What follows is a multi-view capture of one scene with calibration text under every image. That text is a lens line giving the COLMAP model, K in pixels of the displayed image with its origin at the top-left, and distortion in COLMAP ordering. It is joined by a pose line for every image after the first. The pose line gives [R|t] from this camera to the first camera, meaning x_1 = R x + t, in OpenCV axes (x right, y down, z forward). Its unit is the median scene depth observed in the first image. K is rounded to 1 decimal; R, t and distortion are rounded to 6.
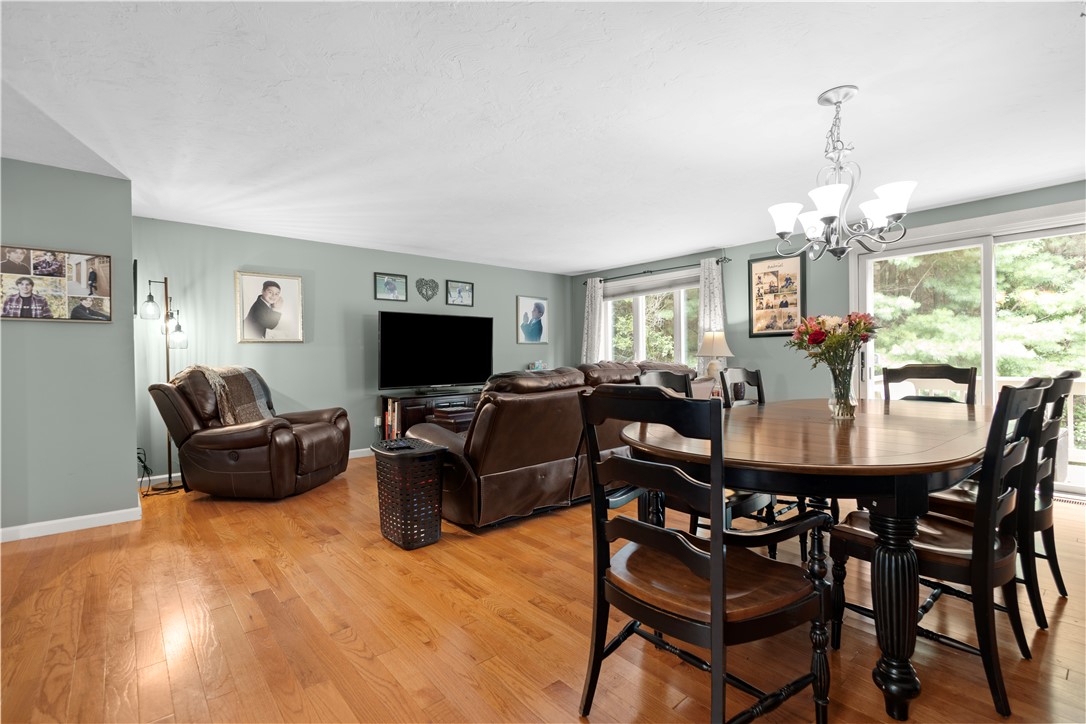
lens RADIAL K [[497.9, 0, 545.5], [0, 497.9, 361.0], [0, 0, 1]] dist [0.006419, -0.000344]
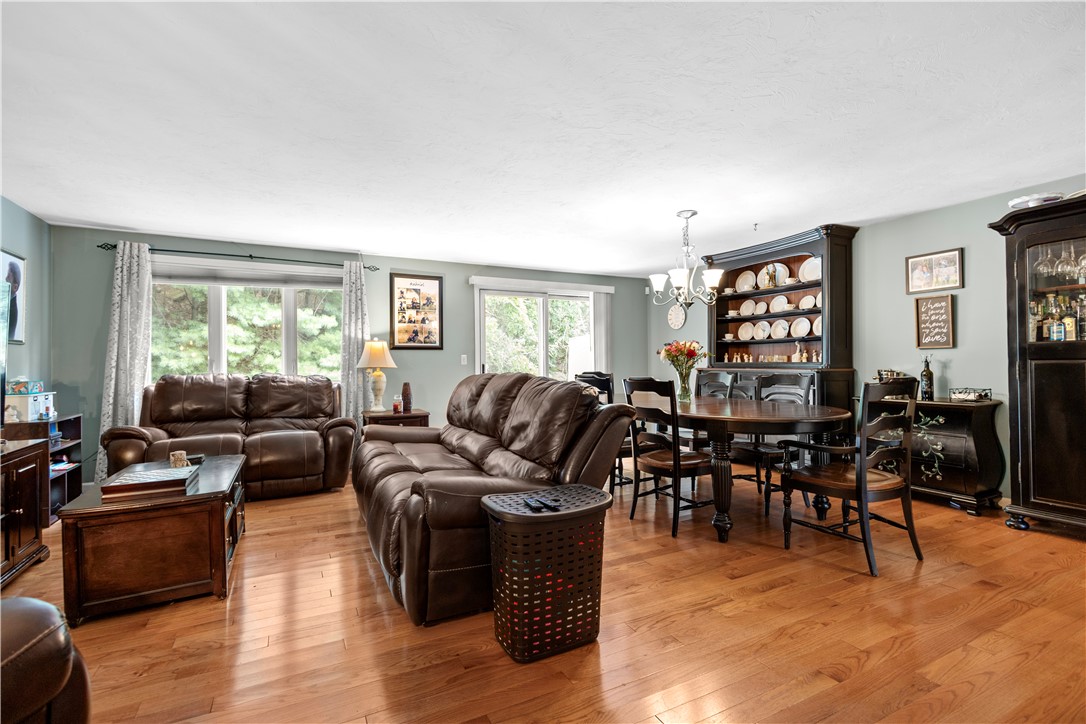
lens RADIAL K [[497.9, 0, 545.5], [0, 497.9, 361.0], [0, 0, 1]] dist [0.006419, -0.000344]
pose [[0.233290, 0.015284, 0.972287, -0.507816], [0.011704, 0.999760, -0.018524, -0.000658], [-0.972337, 0.015701, 0.233055, 0.463621]]
